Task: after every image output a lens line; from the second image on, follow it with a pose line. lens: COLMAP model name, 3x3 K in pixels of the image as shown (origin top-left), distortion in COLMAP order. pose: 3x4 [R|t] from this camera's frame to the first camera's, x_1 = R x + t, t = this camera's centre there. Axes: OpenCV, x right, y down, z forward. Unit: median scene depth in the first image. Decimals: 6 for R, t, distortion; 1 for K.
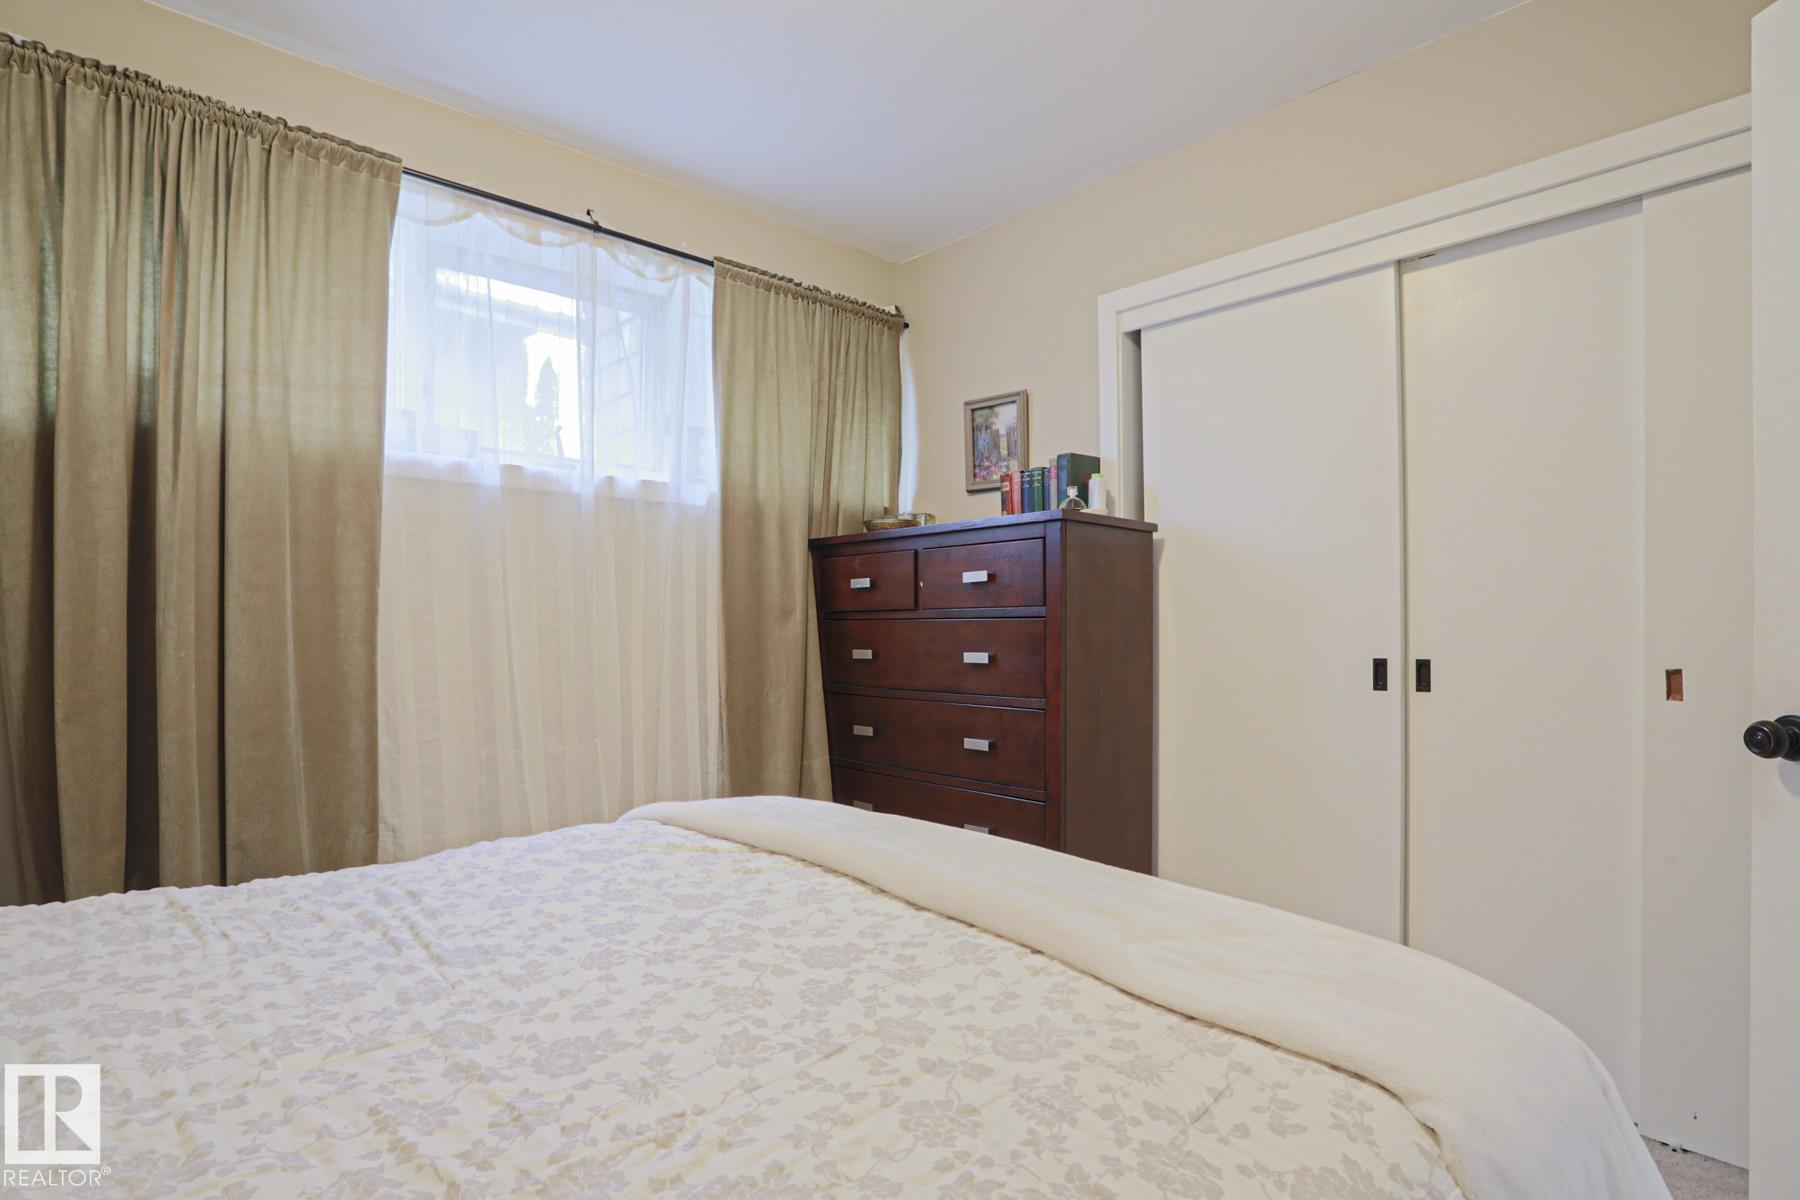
lens RADIAL K [[906.5, 0, 805.6], [0, 906.5, 696.3], [0, 0, 1]] dist [-0.067107, 0.025770]
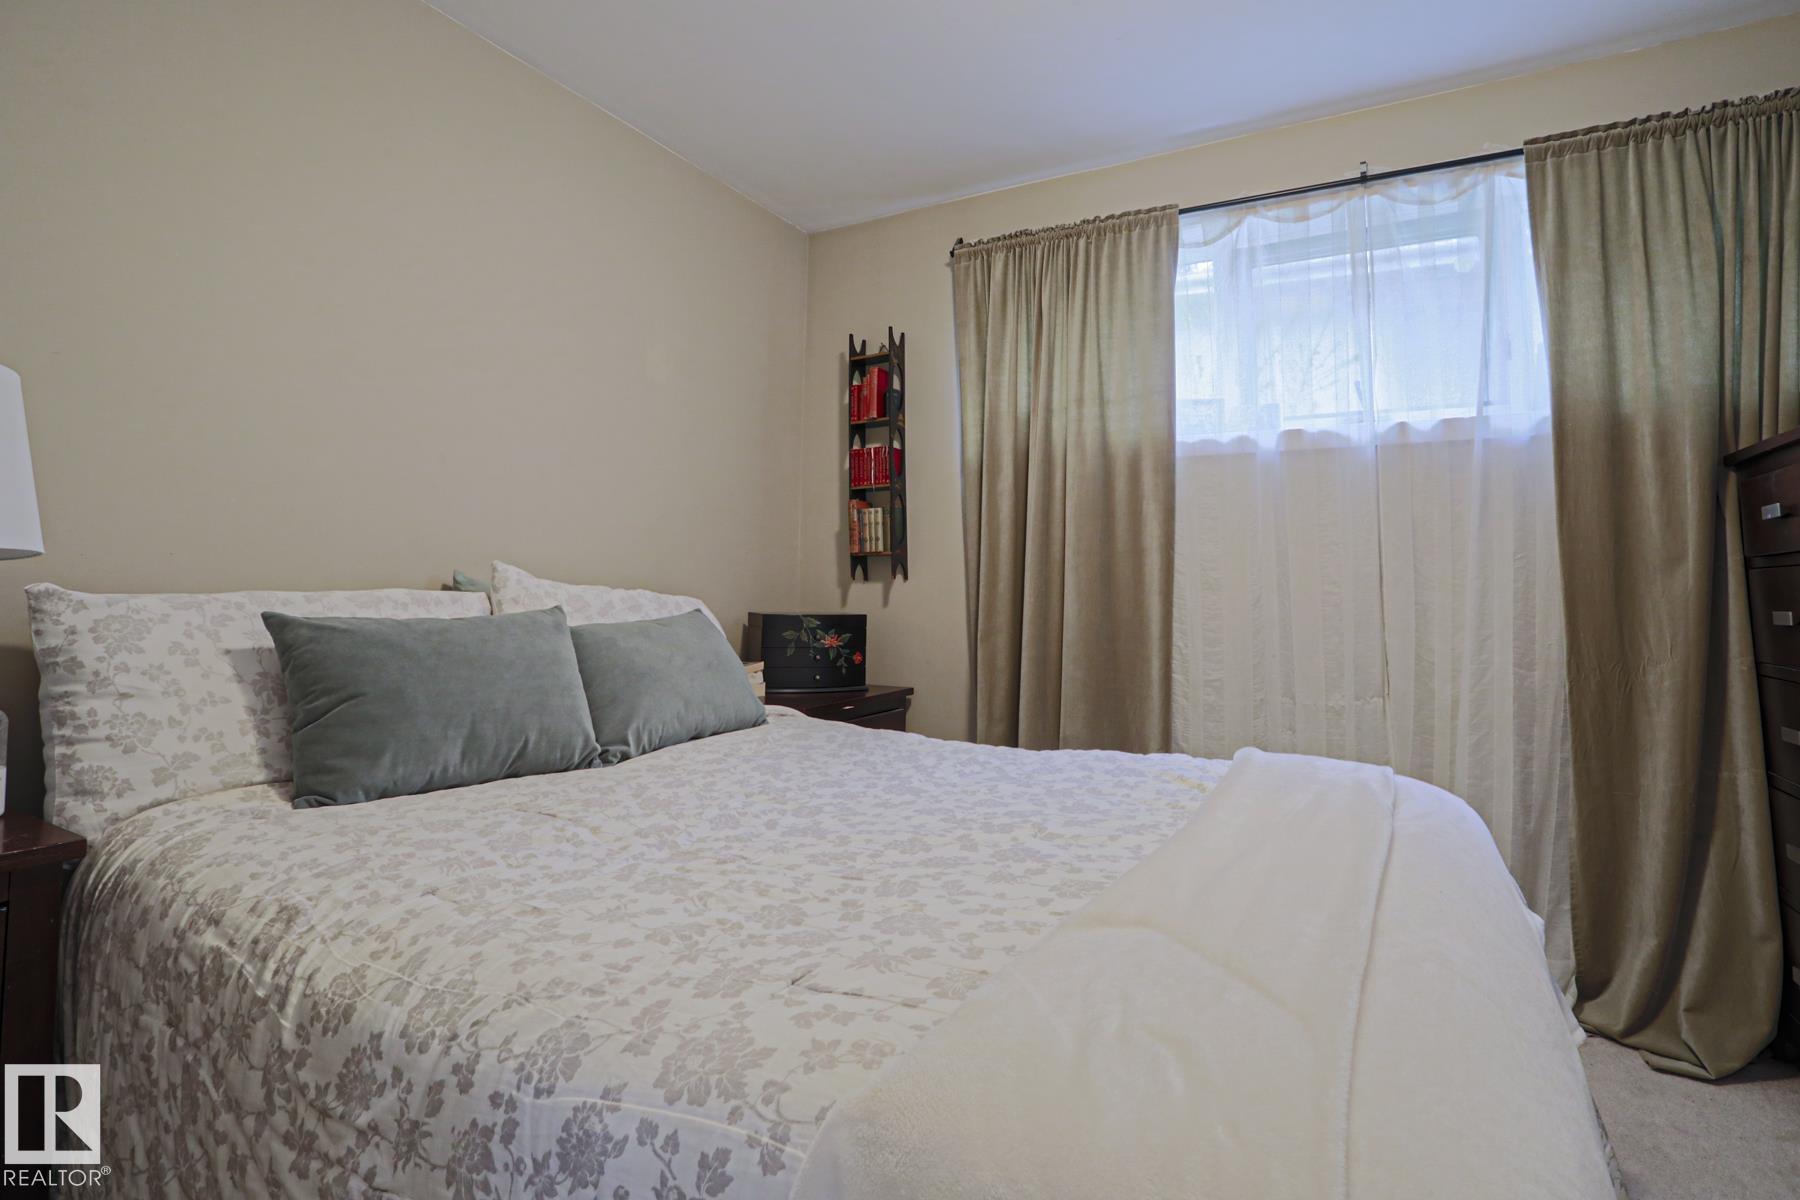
lens RADIAL K [[876.2, 0, 894.9], [0, 876.2, 597.0], [0, 0, 1]] dist [-0.071367, 0.026805]
pose [[0.349799, 0.002339, -0.936822, 0.499456], [-0.077895, 0.996607, -0.026597, 0.005161], [0.933581, 0.082277, 0.348795, 0.230755]]
